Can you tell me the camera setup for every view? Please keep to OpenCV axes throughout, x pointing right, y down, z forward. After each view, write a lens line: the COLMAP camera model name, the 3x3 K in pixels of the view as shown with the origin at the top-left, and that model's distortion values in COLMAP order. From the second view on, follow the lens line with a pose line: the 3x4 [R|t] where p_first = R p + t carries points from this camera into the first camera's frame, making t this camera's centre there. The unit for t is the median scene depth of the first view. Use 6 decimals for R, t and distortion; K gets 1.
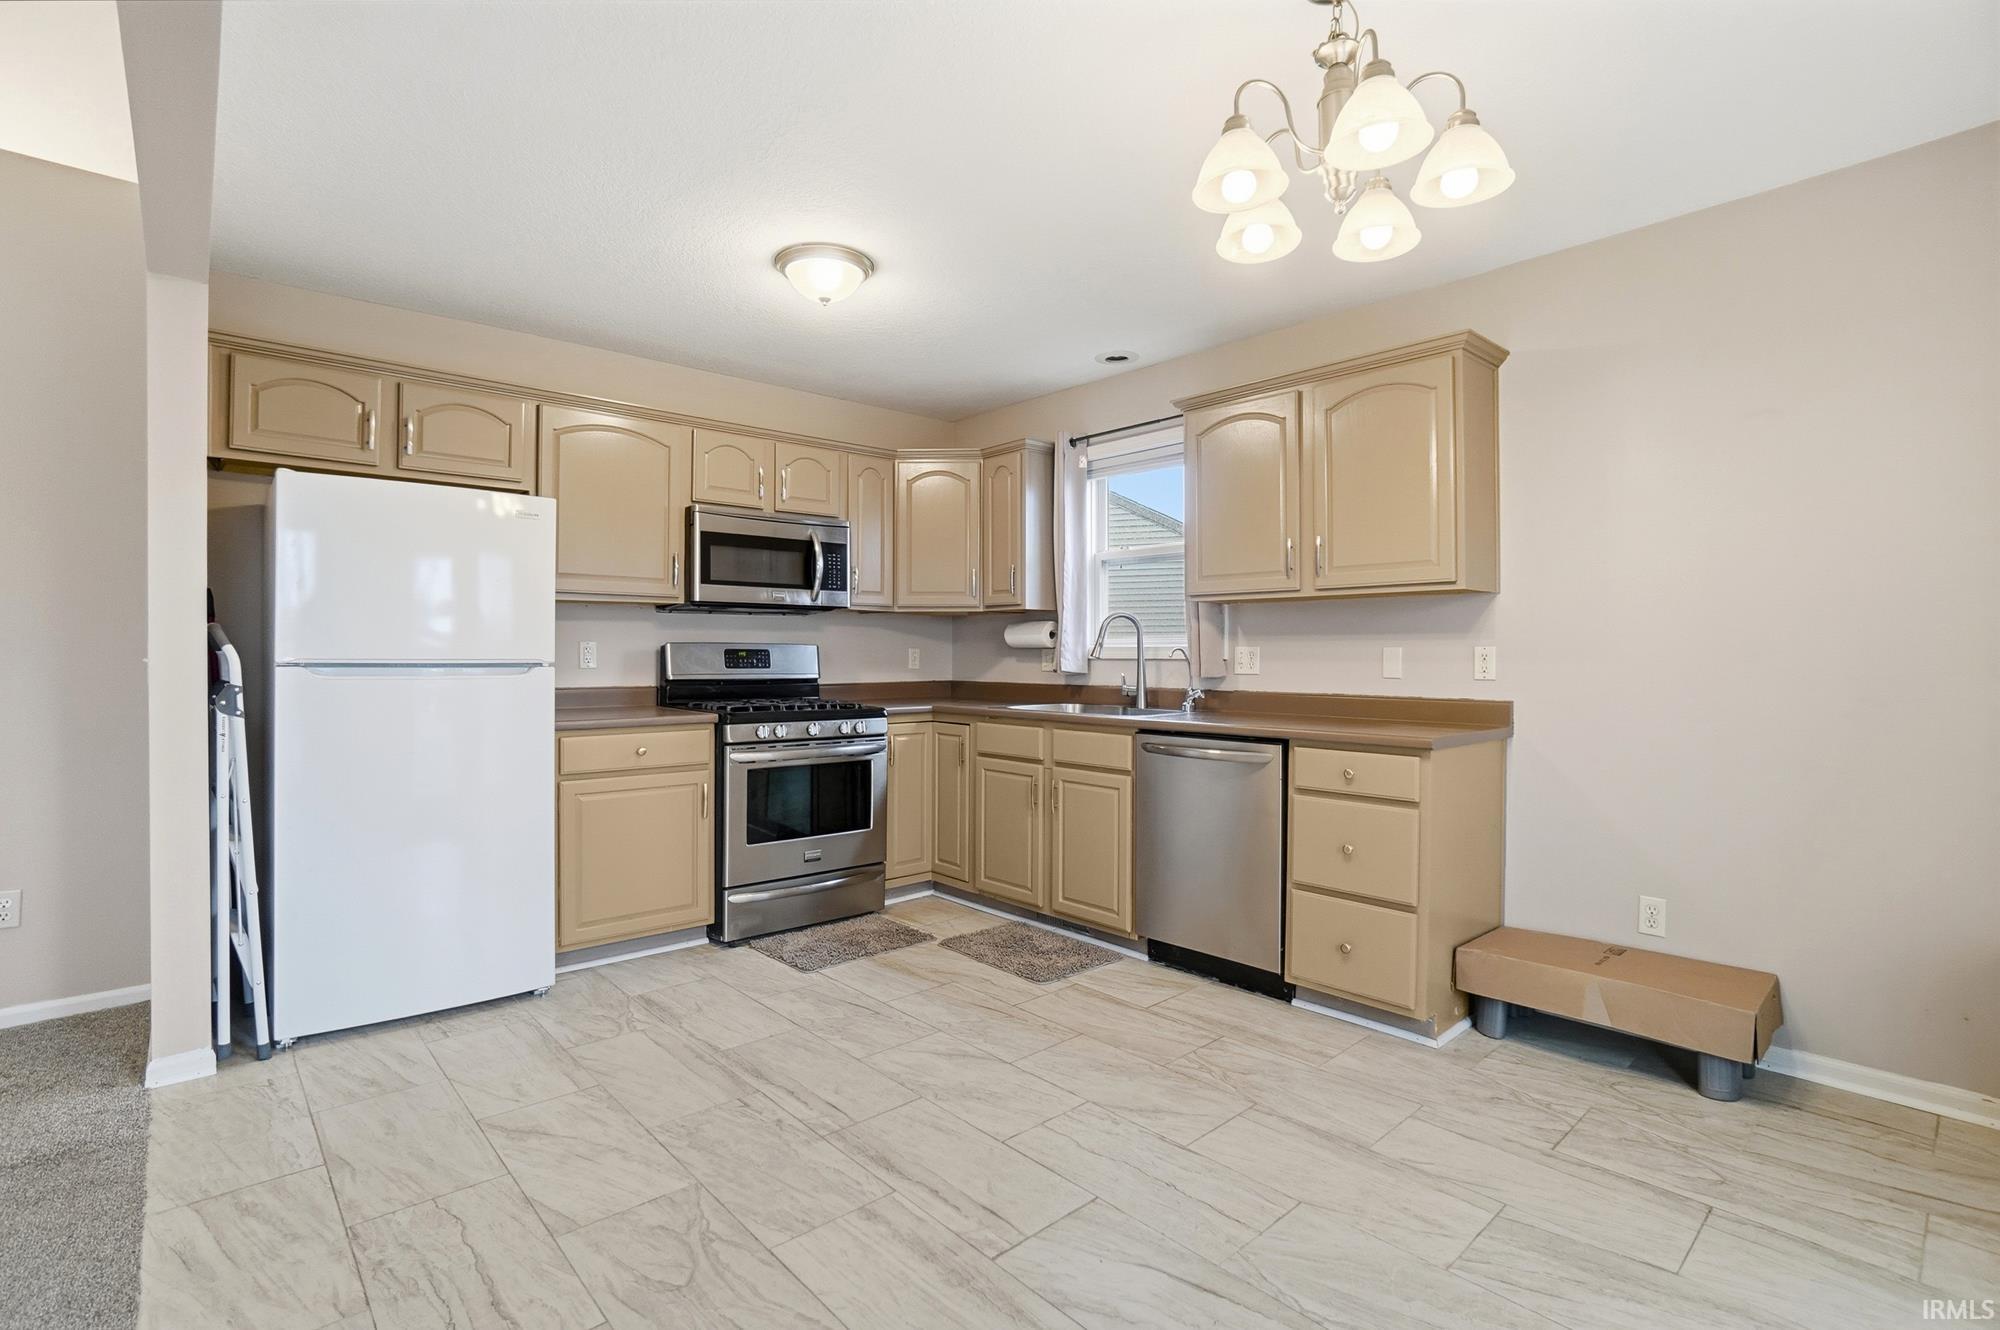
lens RADIAL K [[933.8, 0, 996.1], [0, 933.8, 643.2], [0, 0, 1]] dist [-0.064097, 0.024950]
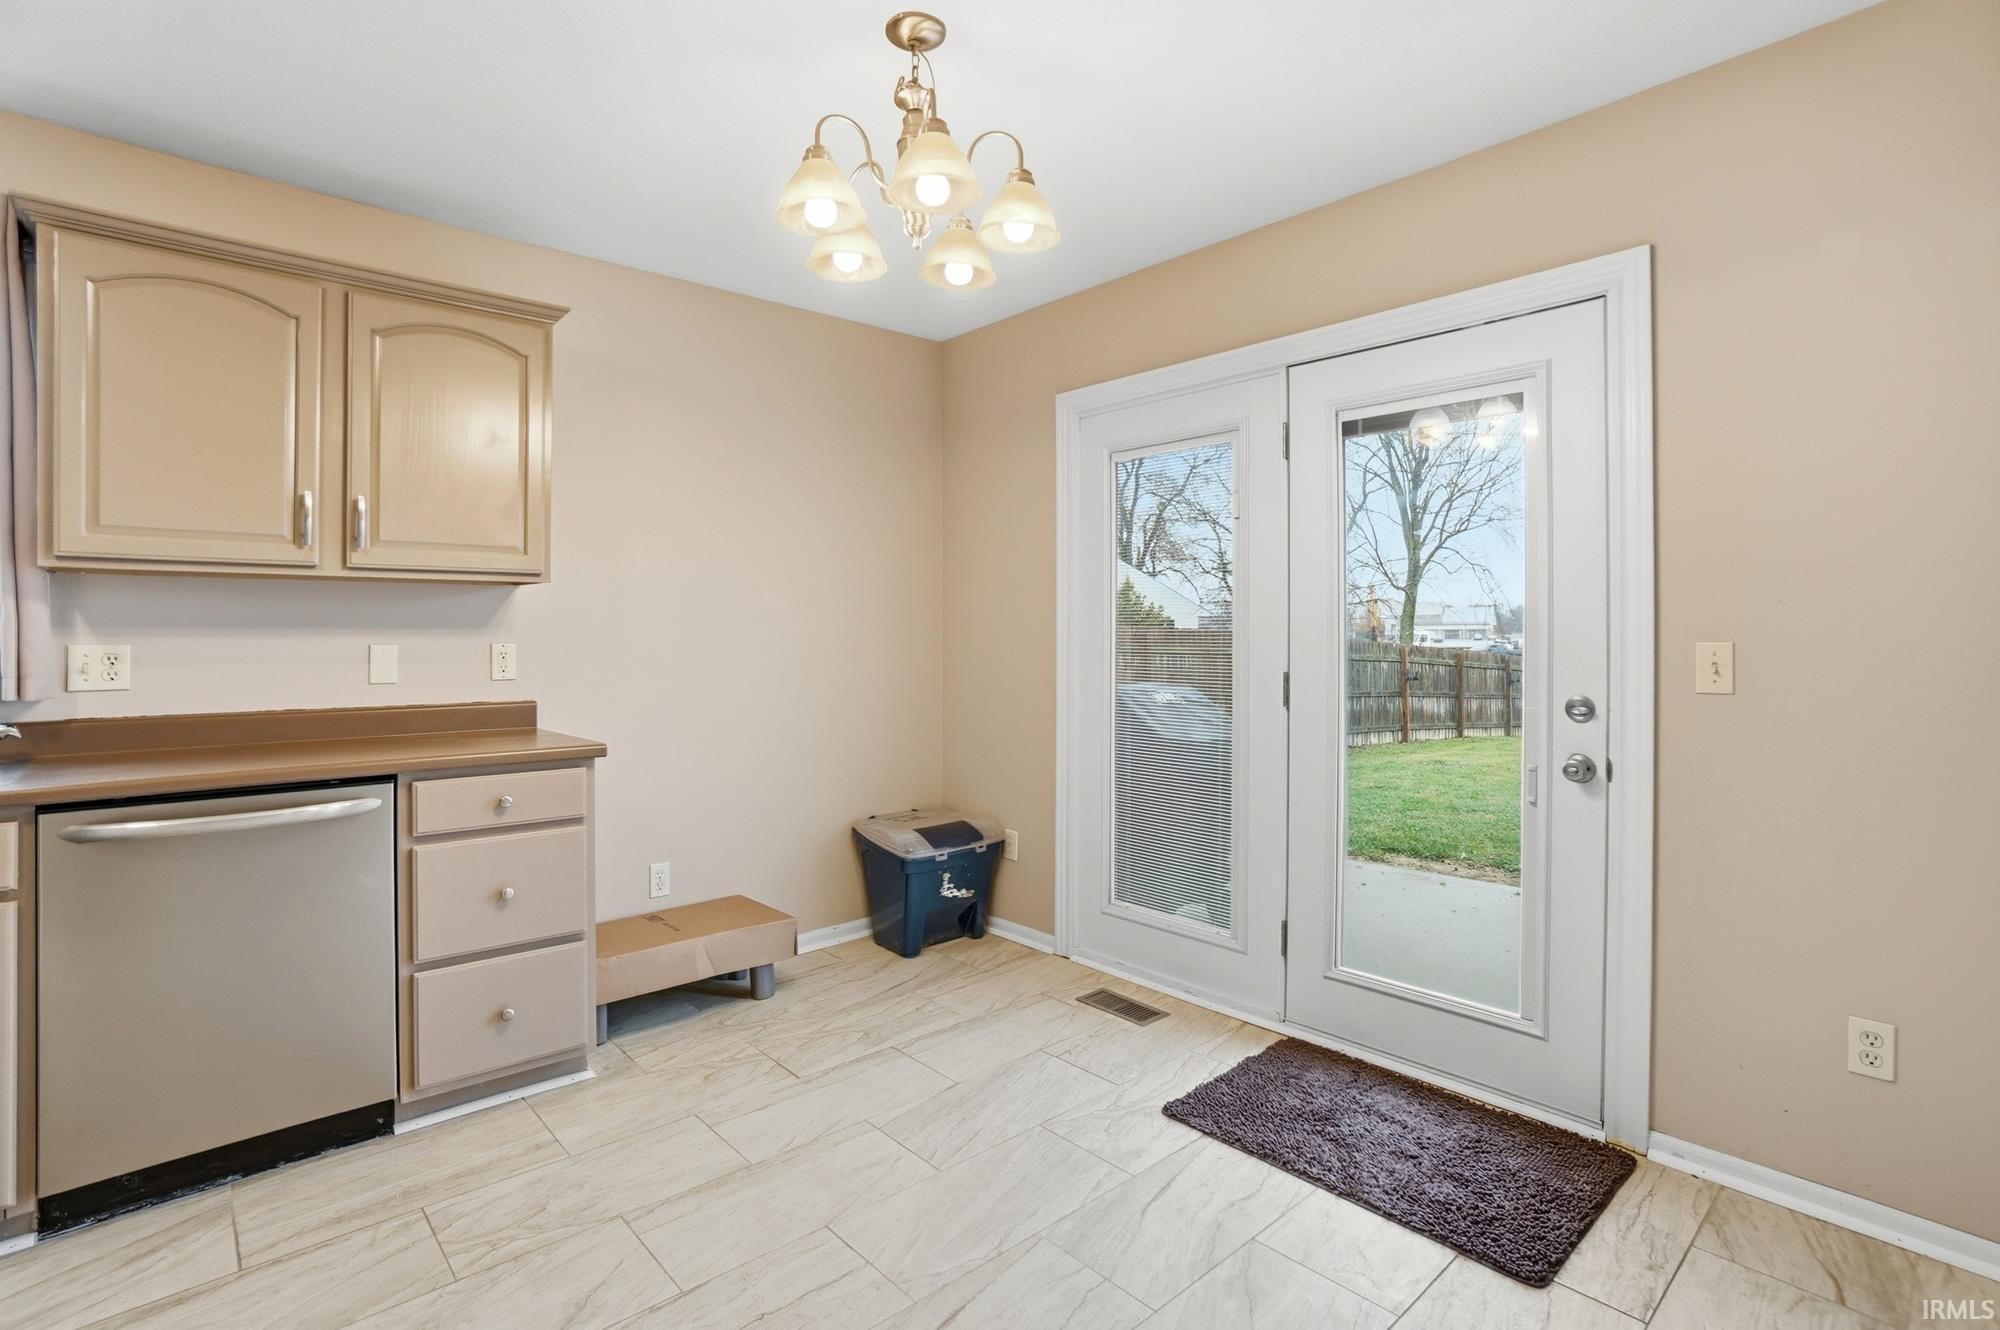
lens RADIAL K [[952.8, 0, 1001.0], [0, 952.8, 634.4], [0, 0, 1]] dist [-0.052425, 0.018146]
pose [[-0.006164, 0.000081, 0.999981, -0.385743], [-0.007331, 0.999973, -0.000126, -0.008619], [-0.999954, -0.007331, -0.006163, 0.483731]]
